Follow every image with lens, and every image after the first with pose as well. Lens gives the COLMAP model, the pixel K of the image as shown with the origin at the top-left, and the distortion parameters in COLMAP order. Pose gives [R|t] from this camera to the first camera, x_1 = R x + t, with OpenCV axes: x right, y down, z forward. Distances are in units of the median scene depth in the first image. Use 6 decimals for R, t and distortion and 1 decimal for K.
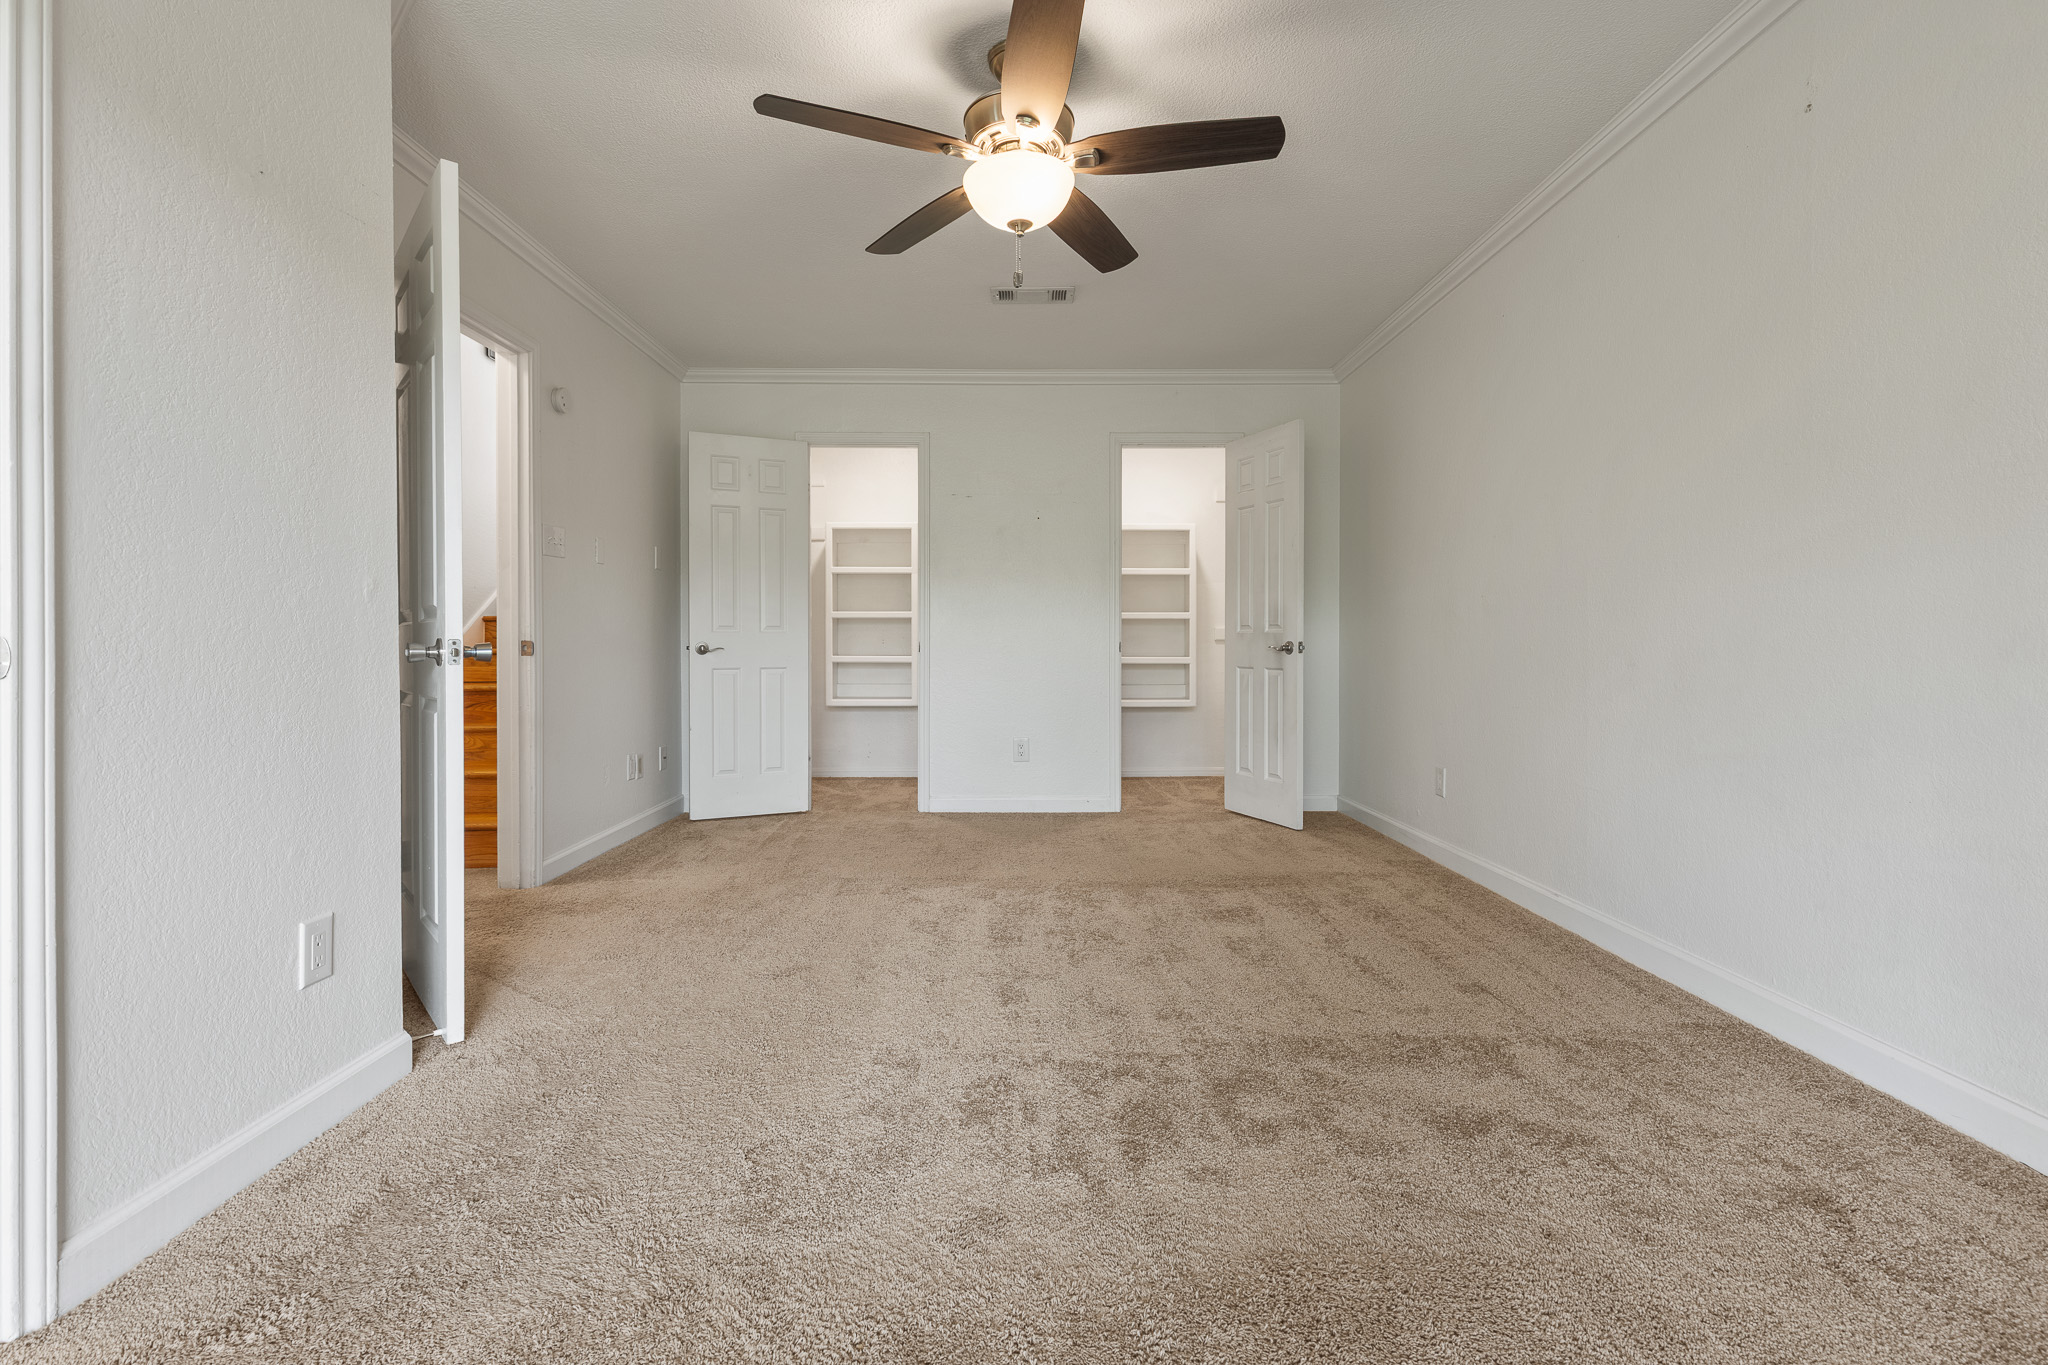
lens RADIAL K [[919.7, 0, 1028.7], [0, 919.7, 653.4], [0, 0, 1]] dist [0.002333, 0.000292]
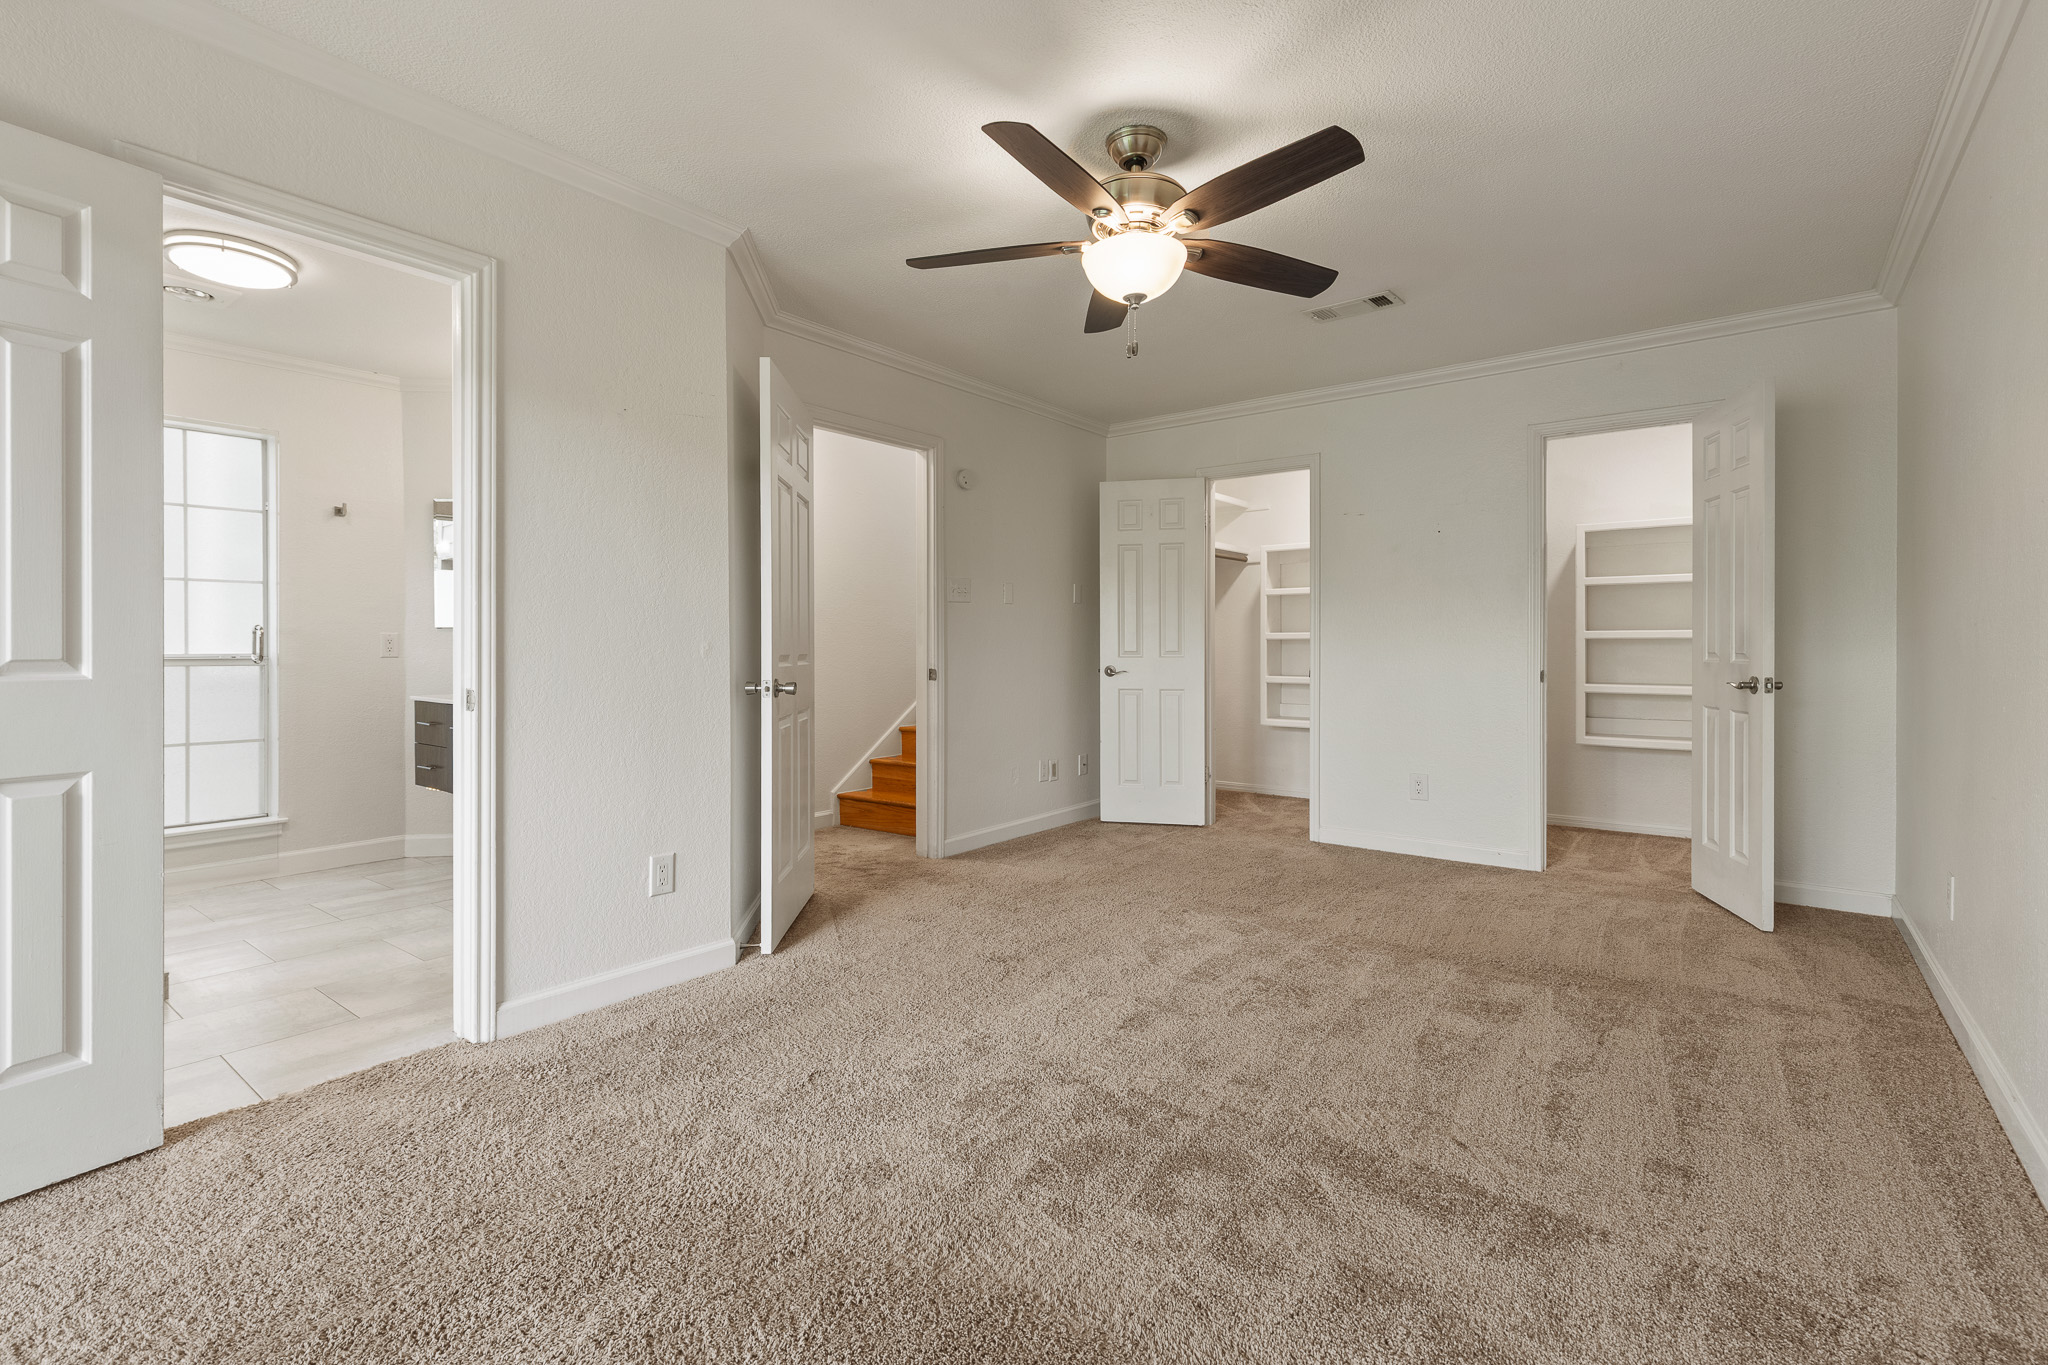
lens RADIAL K [[919.7, 0, 1028.7], [0, 919.7, 653.4], [0, 0, 1]] dist [0.002333, 0.000292]
pose [[0.785004, 0.004860, -0.619472, 0.371532], [-0.006499, 0.999979, -0.000390, -0.036266], [0.619457, 0.004332, 0.785019, 0.061786]]
